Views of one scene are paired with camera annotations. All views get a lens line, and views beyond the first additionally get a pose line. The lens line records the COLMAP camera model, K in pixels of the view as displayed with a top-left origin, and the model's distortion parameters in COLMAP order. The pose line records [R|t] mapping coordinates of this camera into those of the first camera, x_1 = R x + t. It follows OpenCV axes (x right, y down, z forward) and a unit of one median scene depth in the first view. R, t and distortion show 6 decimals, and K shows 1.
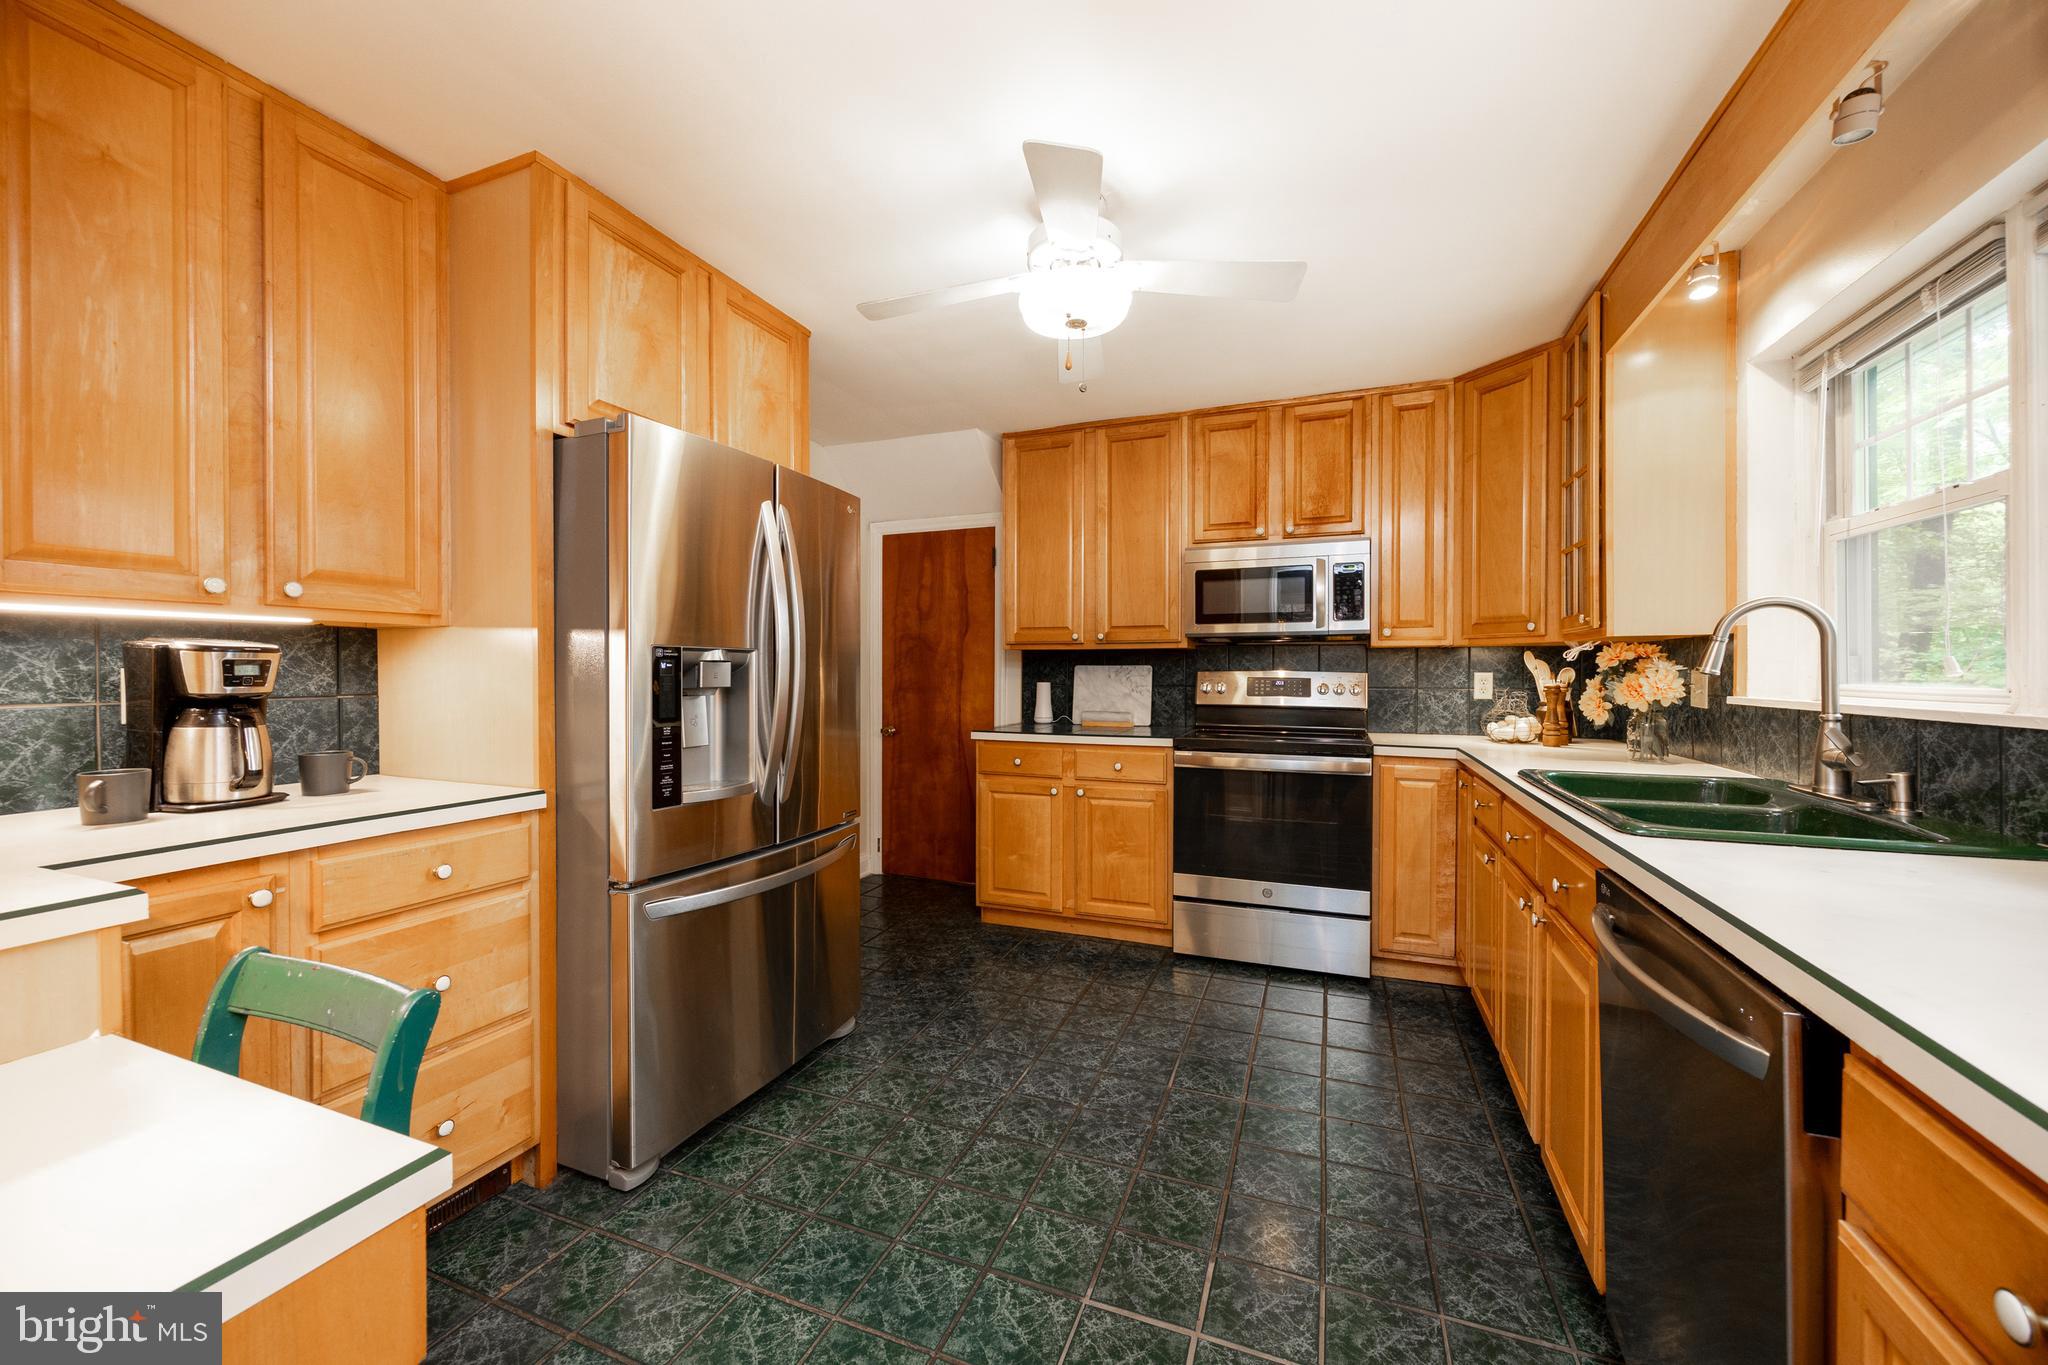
lens RADIAL K [[781.0, 0, 1019.8], [0, 781.0, 672.1], [0, 0, 1]] dist [-0.001748, 0.000664]
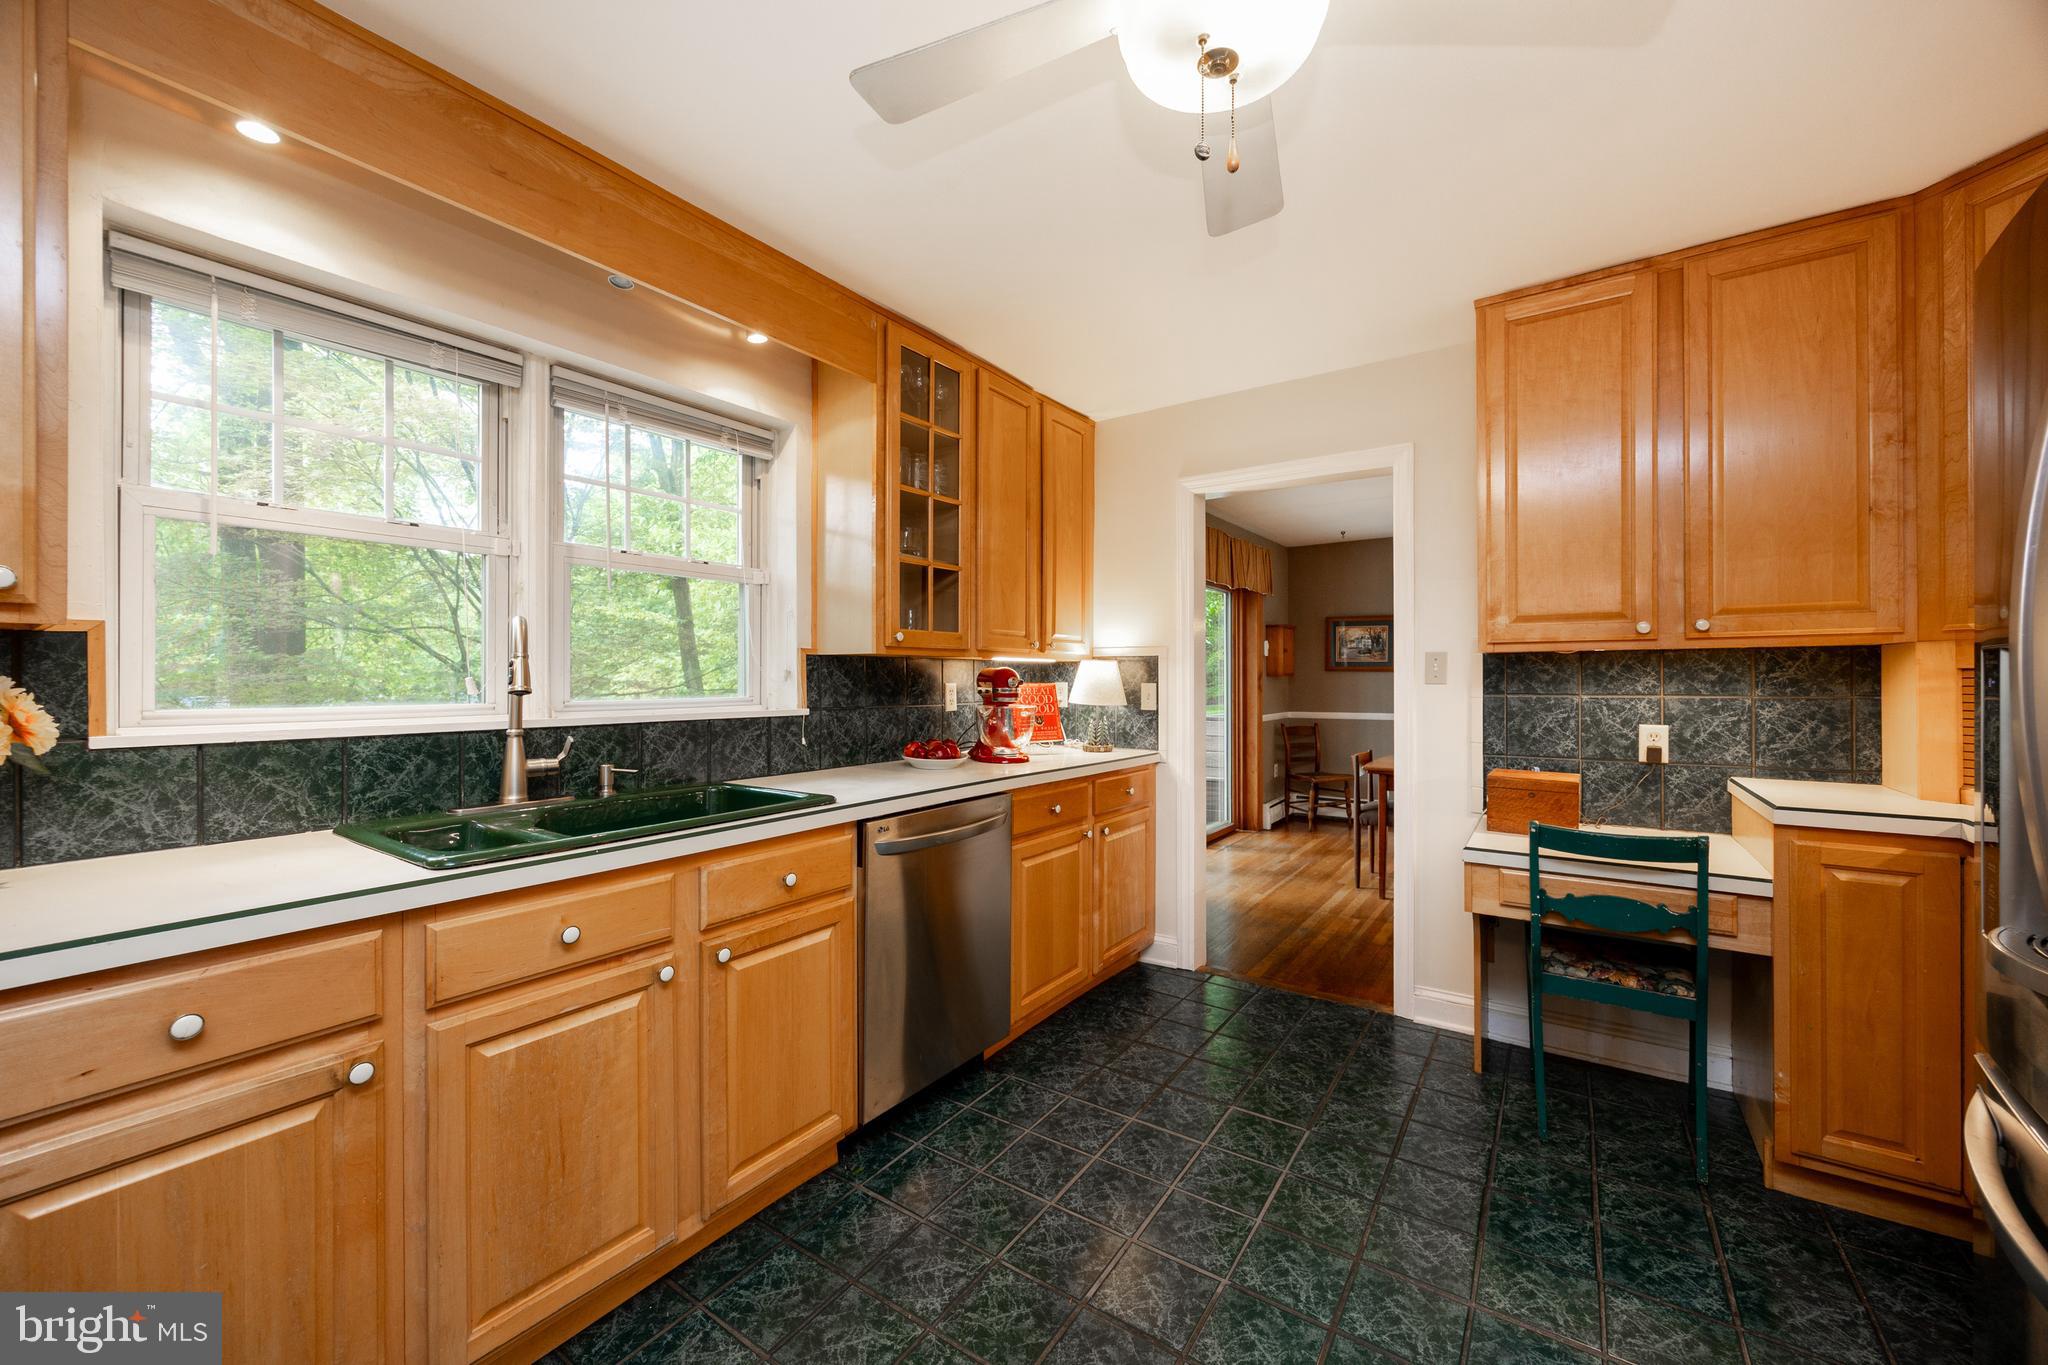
lens RADIAL K [[781.0, 0, 1023.7], [0, 781.0, 681.4], [0, 0, 1]] dist [-0.001748, 0.000664]
pose [[-0.976724, 0.008875, 0.214316, 0.055276], [0.009258, 0.999957, 0.000785, -0.003504], [-0.214300, 0.002751, -0.976764, 0.940588]]
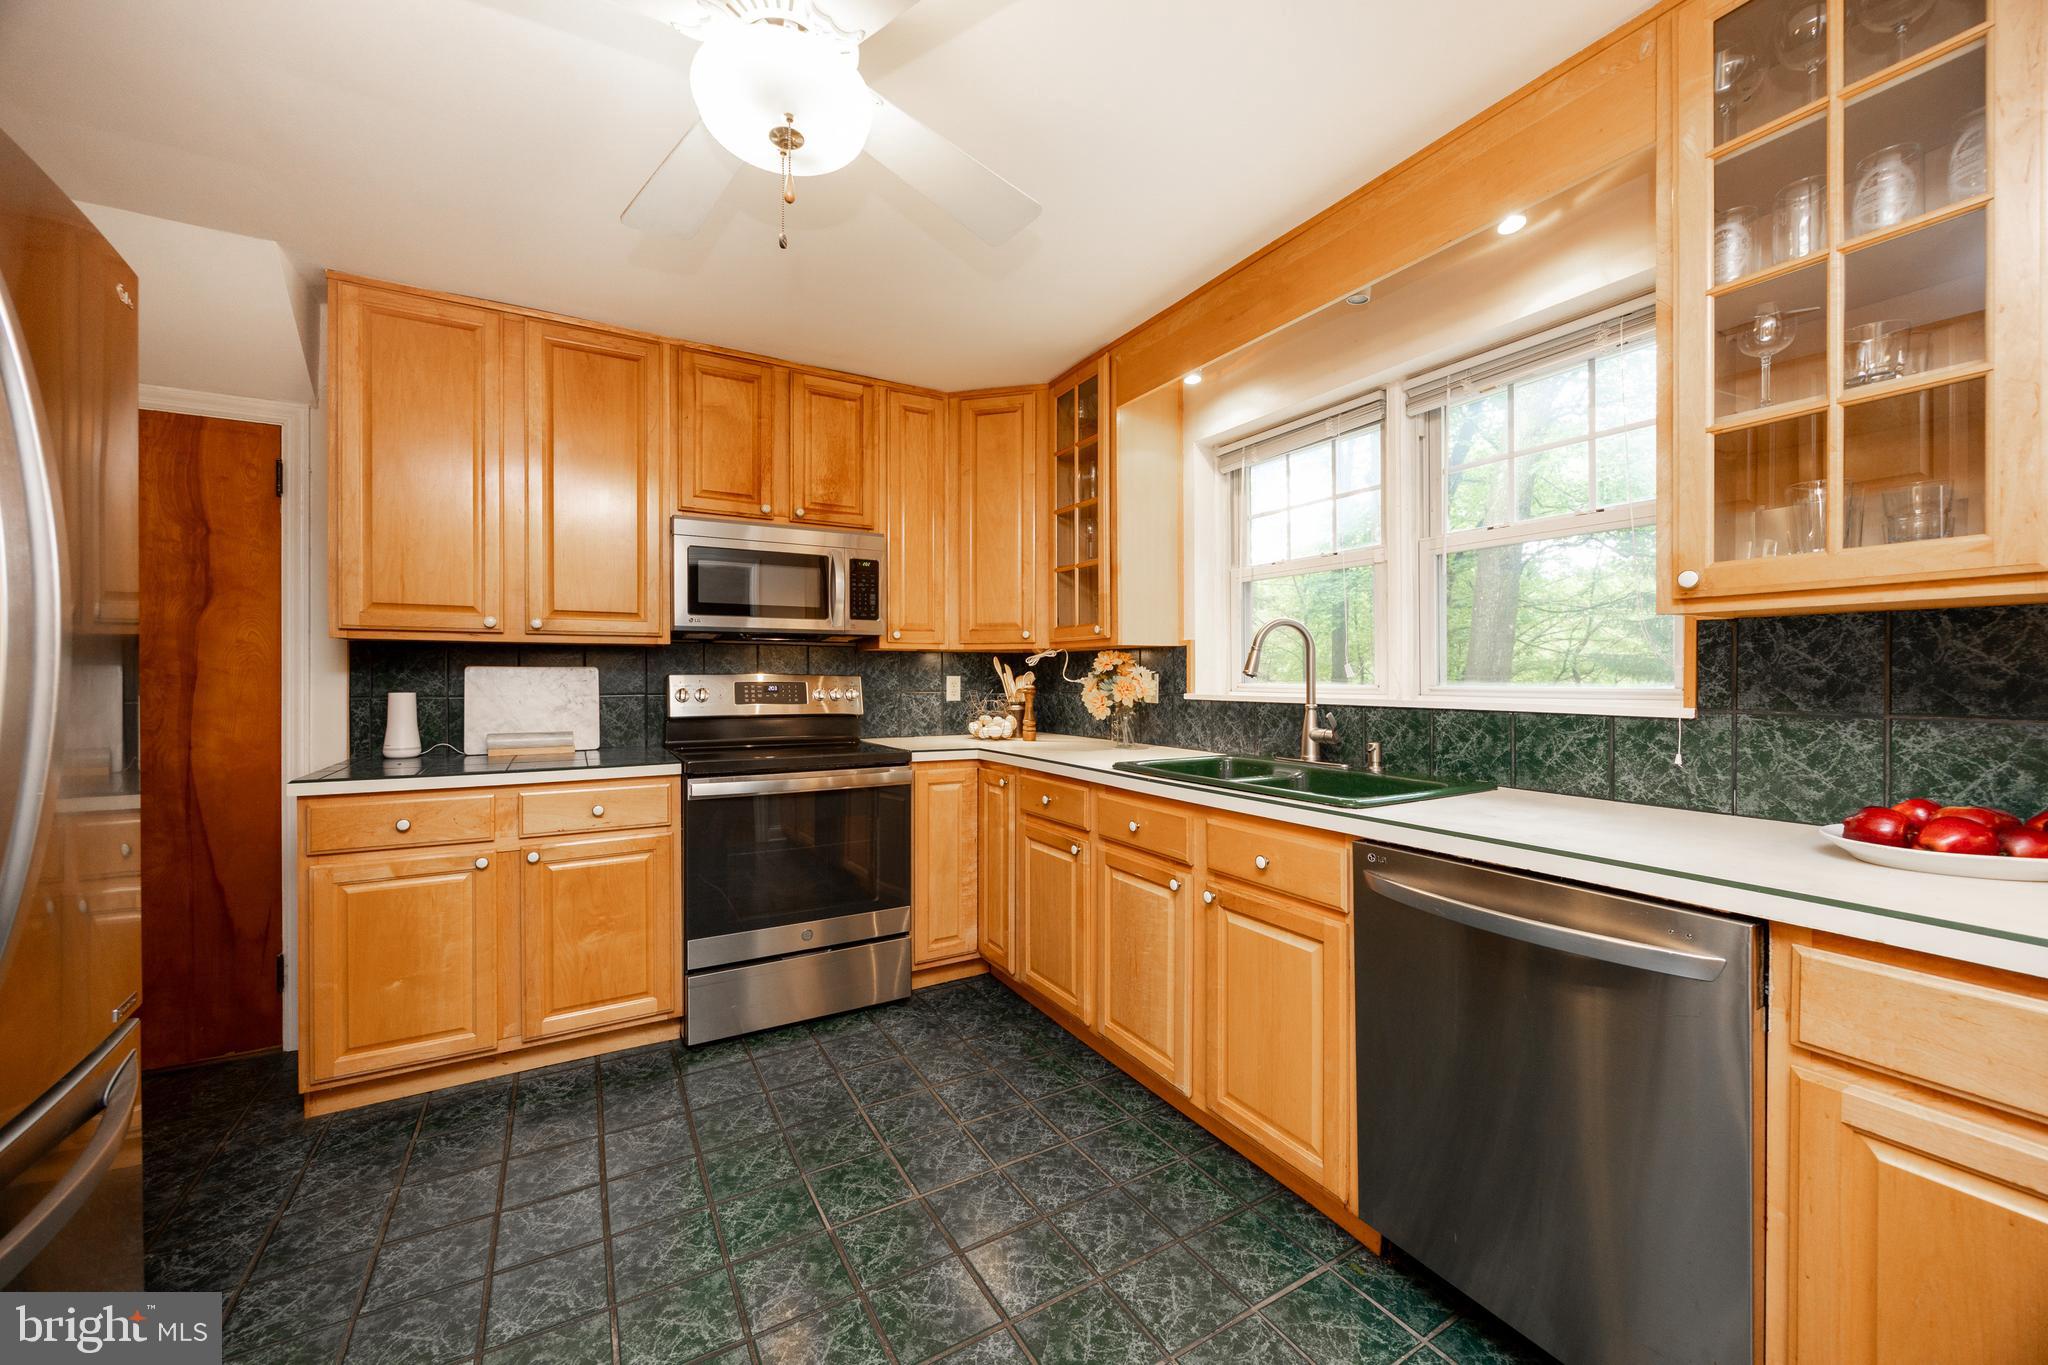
lens RADIAL K [[781.0, 0, 1026.6], [0, 781.0, 676.8], [0, 0, 1]] dist [-0.001748, 0.000664]
pose [[0.612952, -0.000963, 0.790120, -0.191900], [0.002225, 0.999997, -0.000508, 0.002160], [-0.790117, 0.002069, 0.612952, 0.266700]]
